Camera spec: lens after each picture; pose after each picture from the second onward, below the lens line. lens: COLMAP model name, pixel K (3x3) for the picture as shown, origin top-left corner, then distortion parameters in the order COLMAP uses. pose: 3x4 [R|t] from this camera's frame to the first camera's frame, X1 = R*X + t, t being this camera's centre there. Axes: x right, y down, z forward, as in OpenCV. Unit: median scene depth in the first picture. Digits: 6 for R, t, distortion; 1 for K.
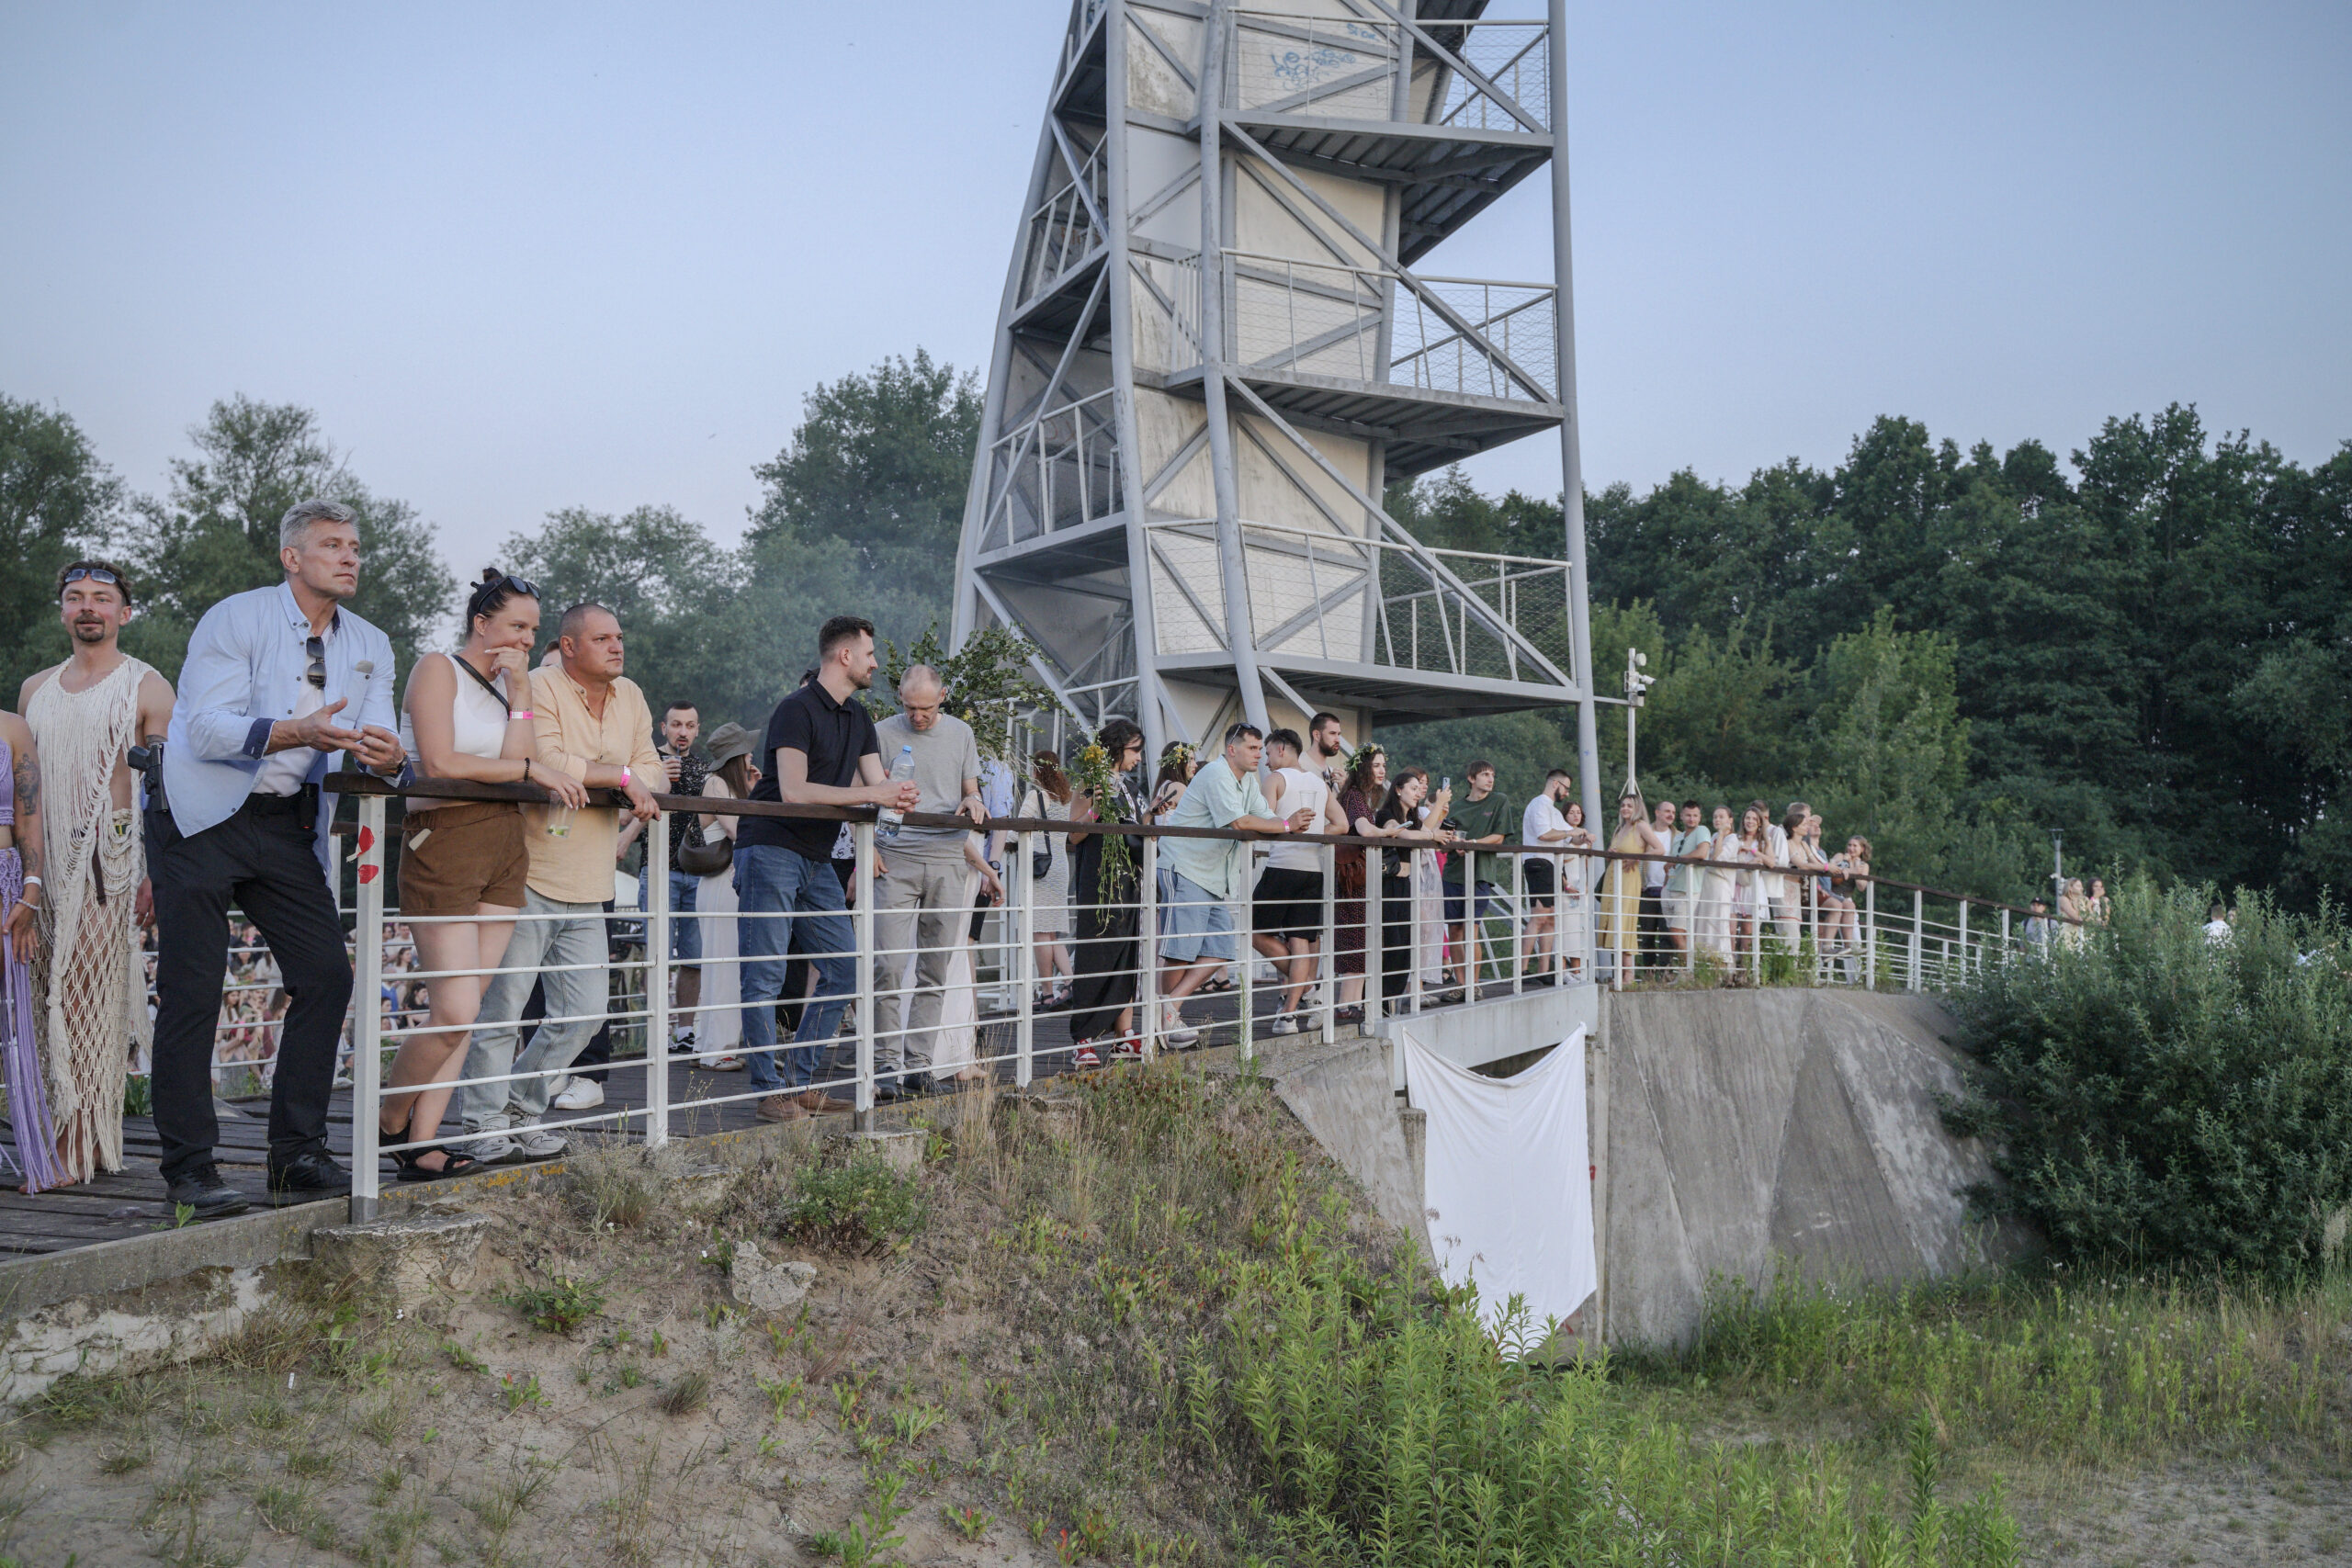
lens RADIAL K [[2199.0, 0, 1176.0], [0, 2199.0, 784.0], [0, 0, 1]] dist [0.007461, 0.003094]
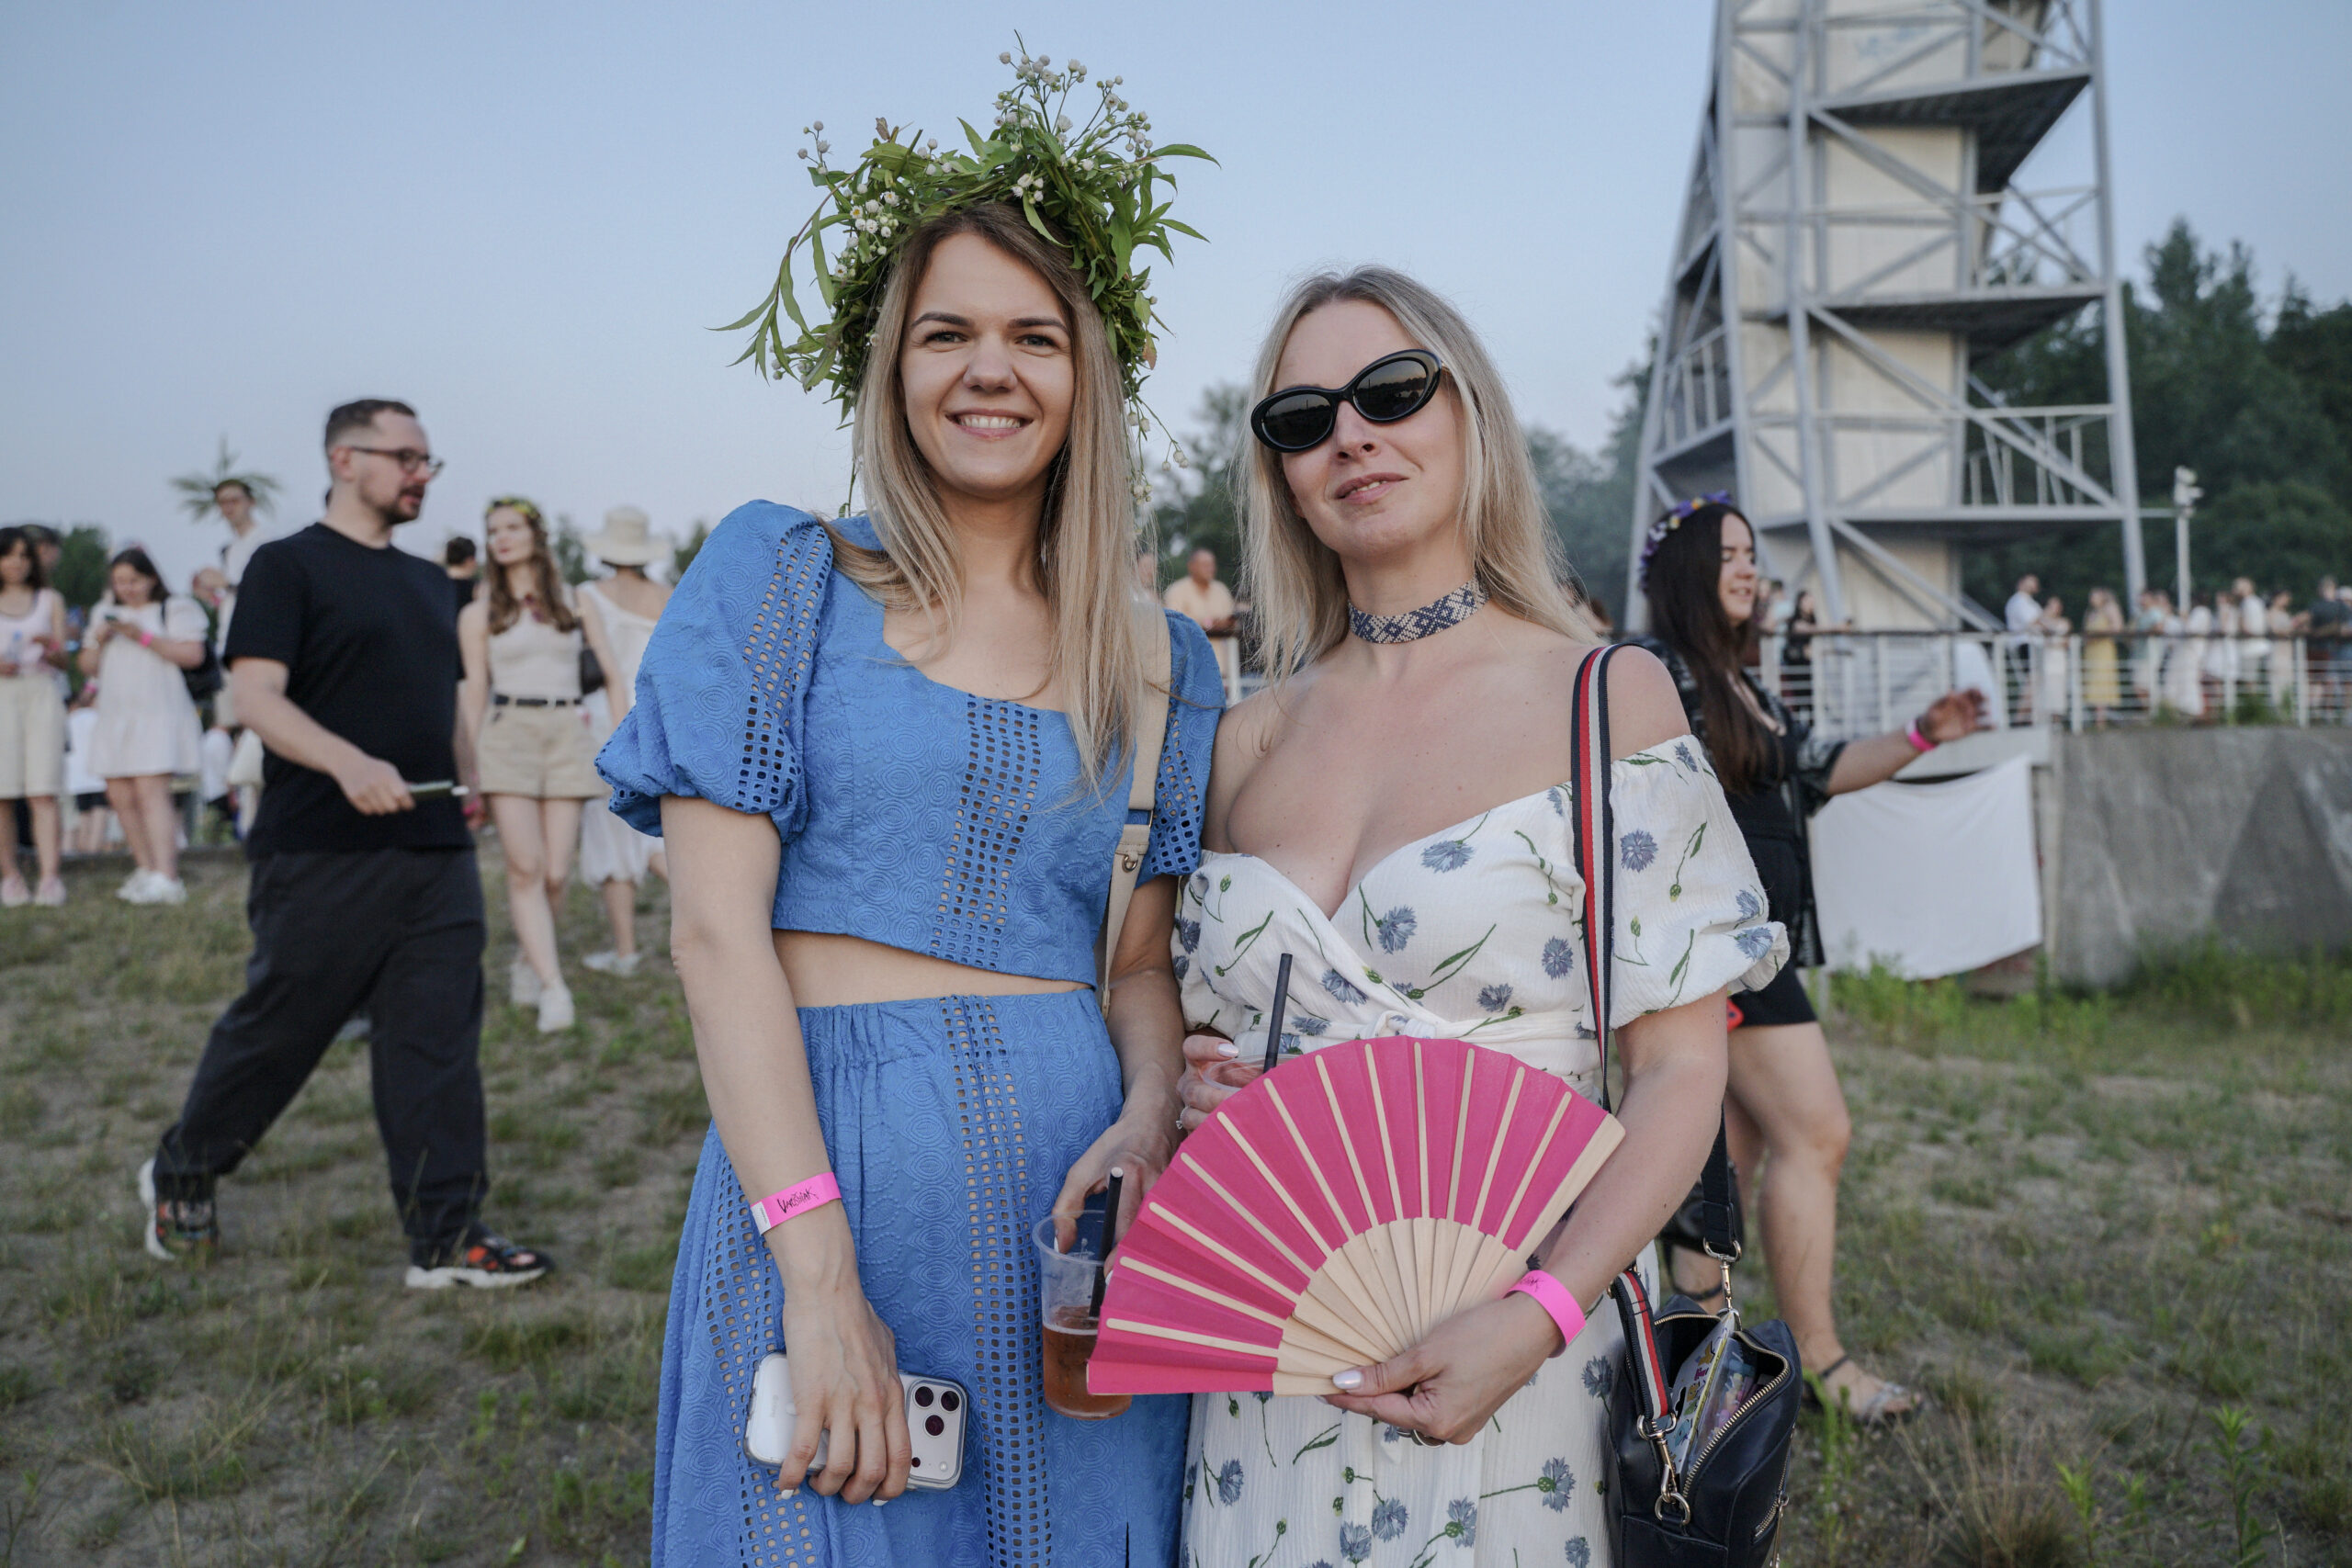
lens RADIAL K [[1932.8, 0, 1176.0], [0, 1932.8, 784.0], [0, 0, 1]] dist [0.000018, 0.000466]
pose [[0.894271, -0.043052, -0.445451, 0.182743], [0.074552, 0.995785, 0.053426, 0.015326], [0.441273, -0.080987, 0.893711, -0.251720]]
